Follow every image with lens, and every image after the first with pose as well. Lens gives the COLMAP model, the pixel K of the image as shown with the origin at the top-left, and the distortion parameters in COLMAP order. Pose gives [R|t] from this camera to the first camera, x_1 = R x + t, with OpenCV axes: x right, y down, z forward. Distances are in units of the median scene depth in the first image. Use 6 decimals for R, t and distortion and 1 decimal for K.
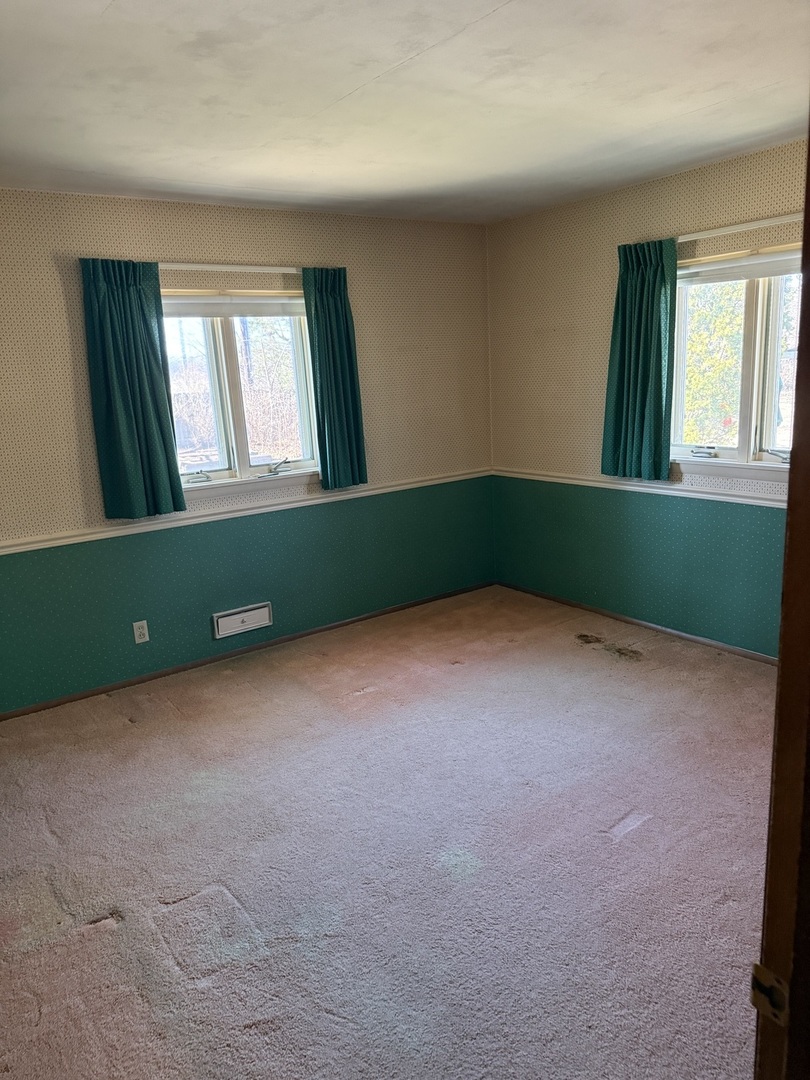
lens RADIAL K [[758.8, 0, 411.4], [0, 758.8, 542.4], [0, 0, 1]] dist [0.055901, -0.054950]
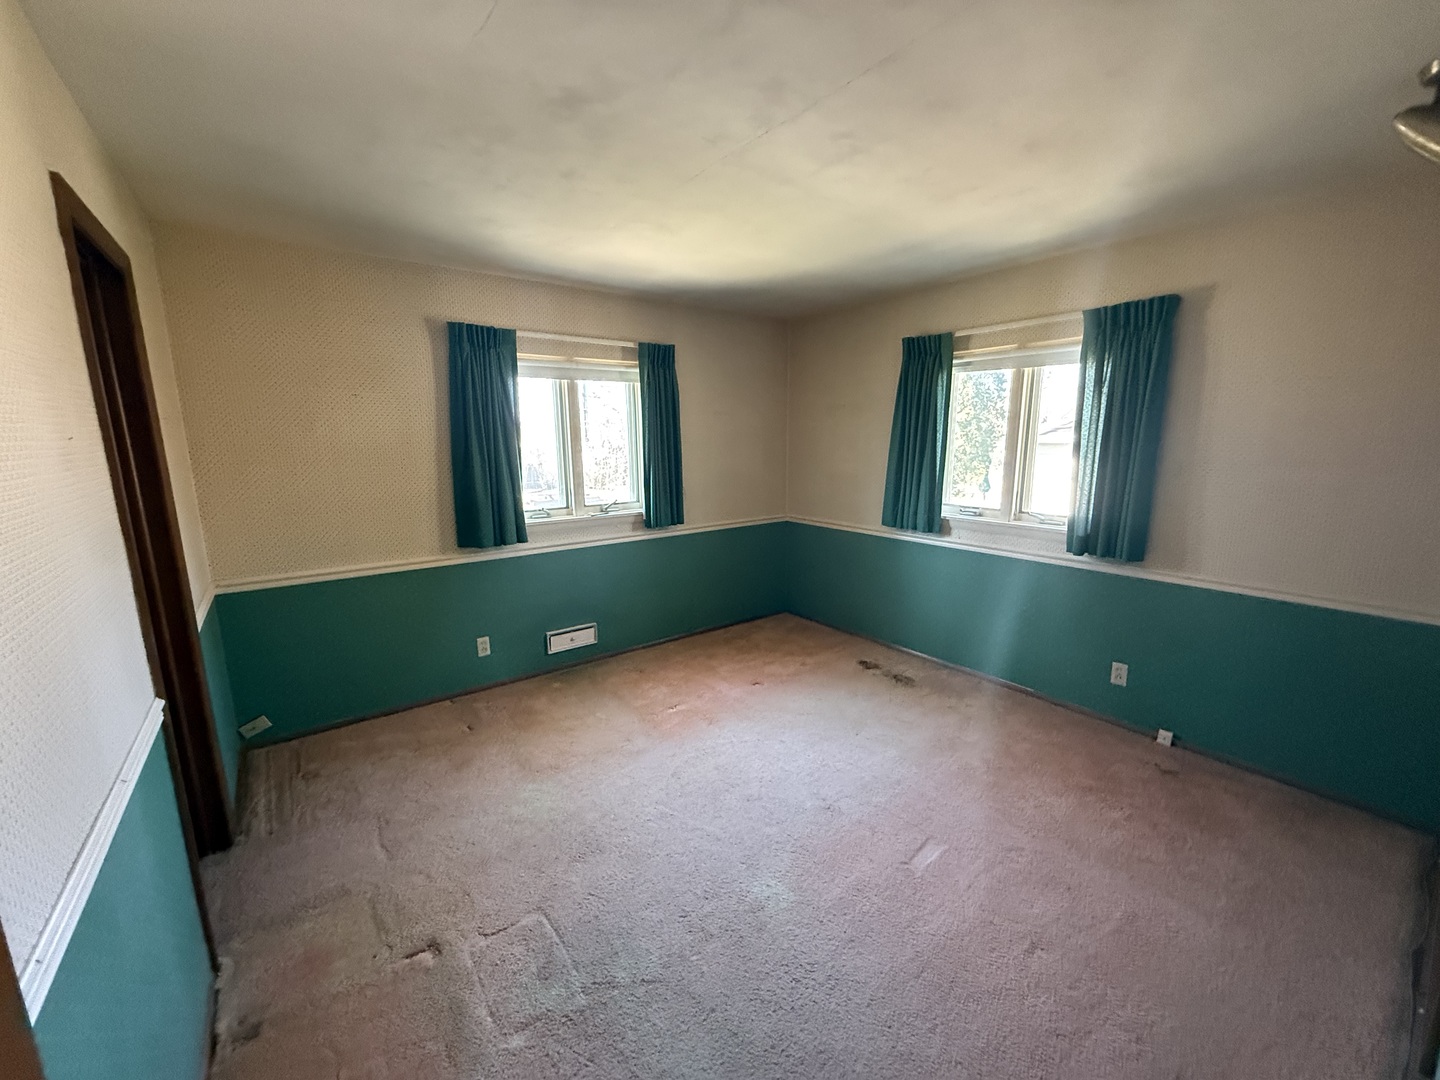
lens RADIAL K [[574.8, 0, 718.3], [0, 574.8, 542.8], [0, 0, 1]] dist [0.003595, 0.001293]
pose [[0.998833, 0.040703, 0.025989, -0.034473], [-0.039516, 0.998220, -0.044671, -0.015736], [-0.027761, 0.043592, 0.998664, 0.137175]]
